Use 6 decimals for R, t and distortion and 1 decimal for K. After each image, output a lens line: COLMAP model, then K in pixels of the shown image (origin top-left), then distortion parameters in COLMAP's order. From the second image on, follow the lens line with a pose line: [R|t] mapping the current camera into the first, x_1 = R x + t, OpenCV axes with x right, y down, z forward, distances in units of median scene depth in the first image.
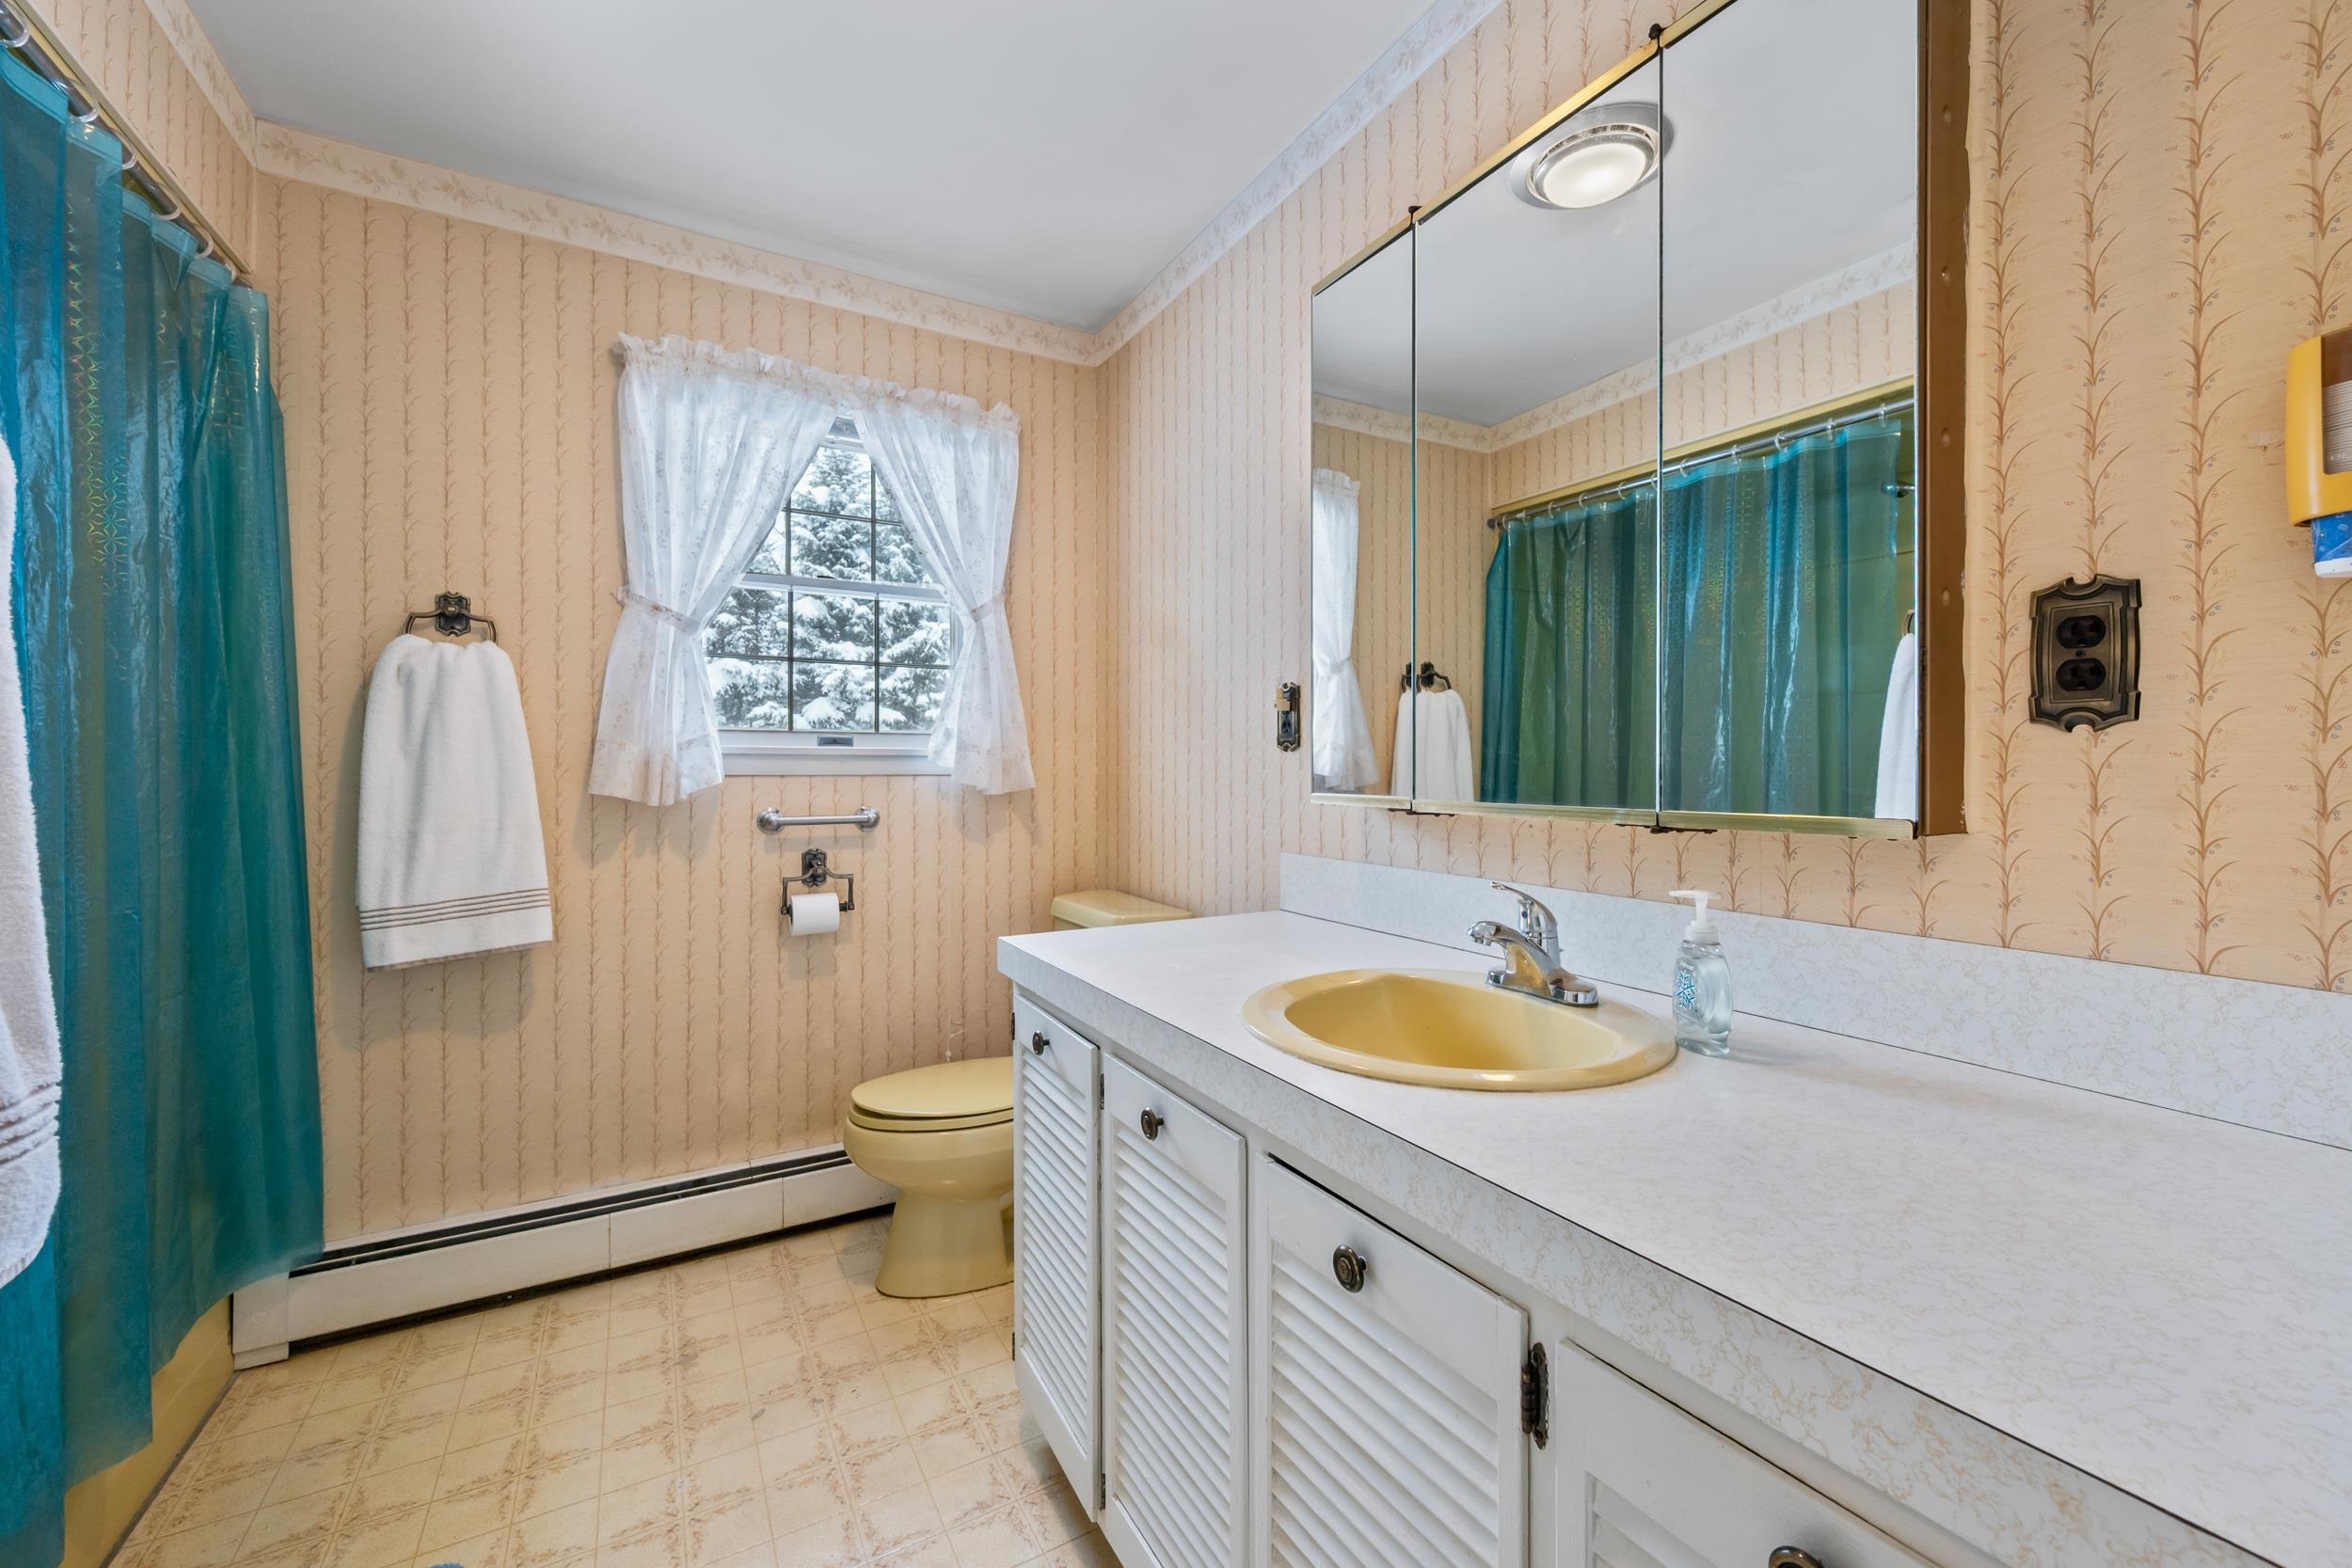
lens RADIAL K [[934.6, 0, 1190.7], [0, 934.6, 769.3], [0, 0, 1]] dist [-0.002190, 0.000305]
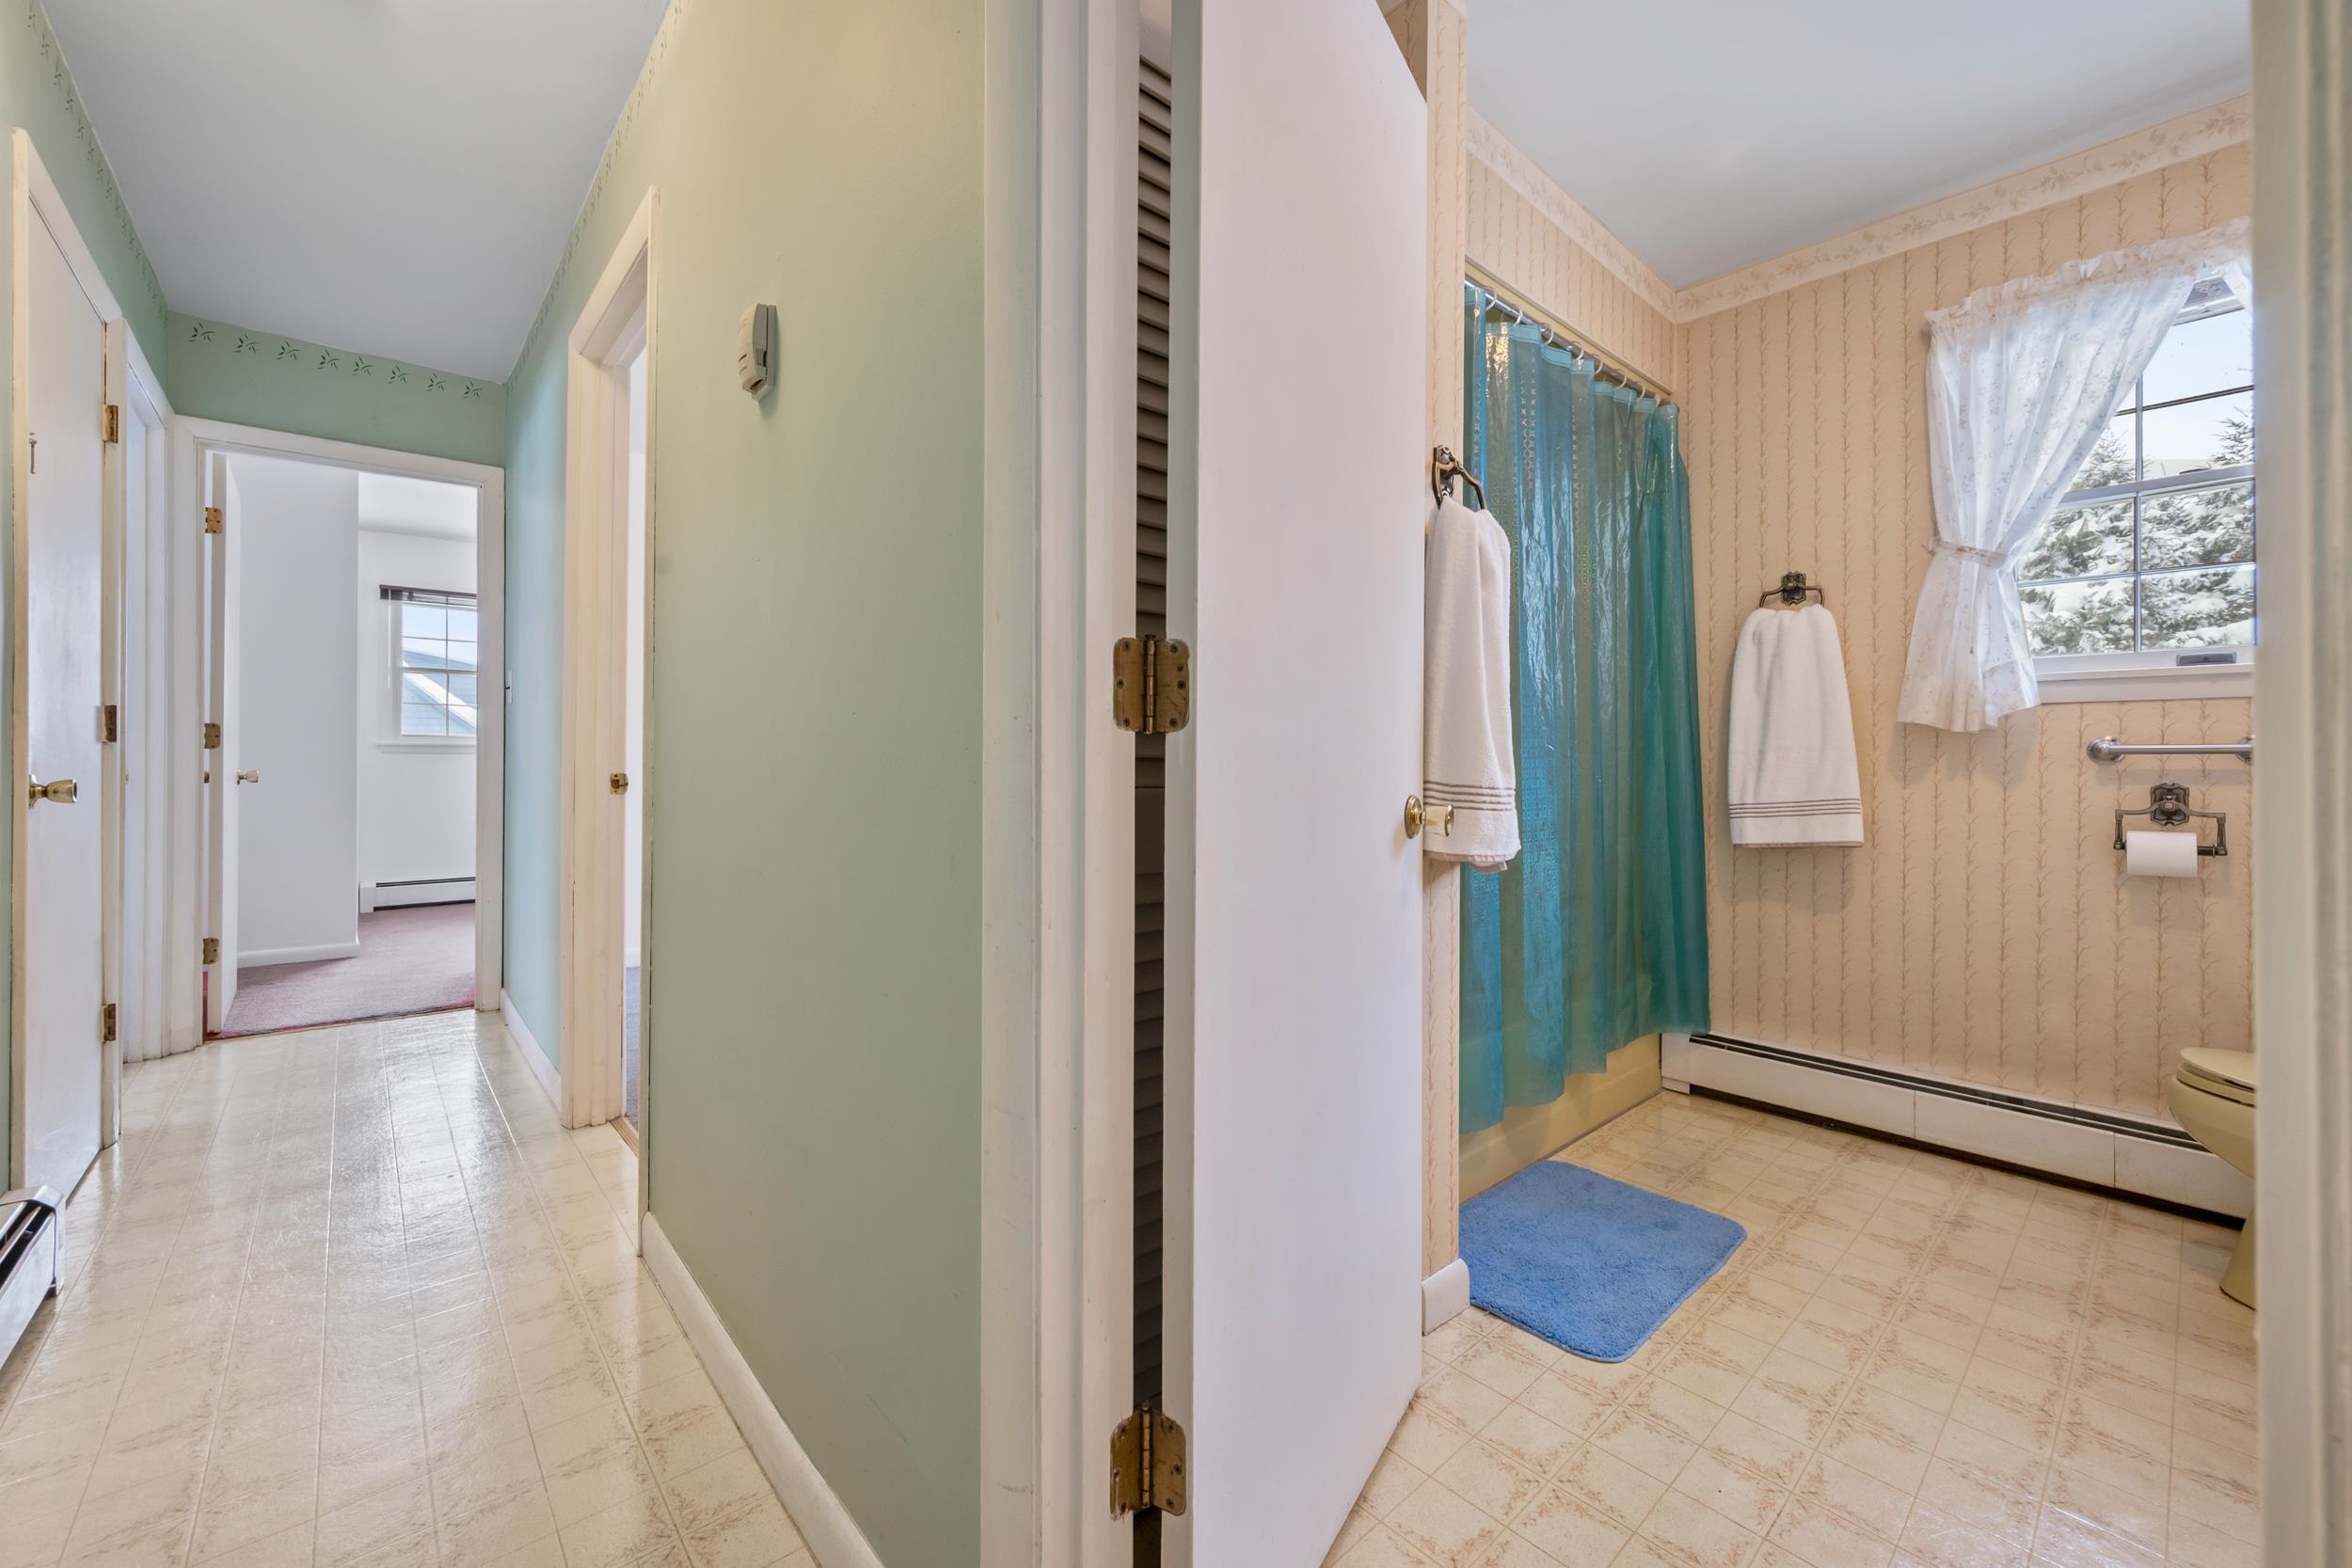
lens RADIAL K [[934.6, 0, 1183.5], [0, 934.6, 768.8], [0, 0, 1]] dist [-0.002190, 0.000305]
pose [[0.208754, 0.006244, -0.977948, 0.305581], [-0.002147, 0.999980, 0.005927, 0.078779], [0.977966, 0.000863, 0.208763, -0.113088]]
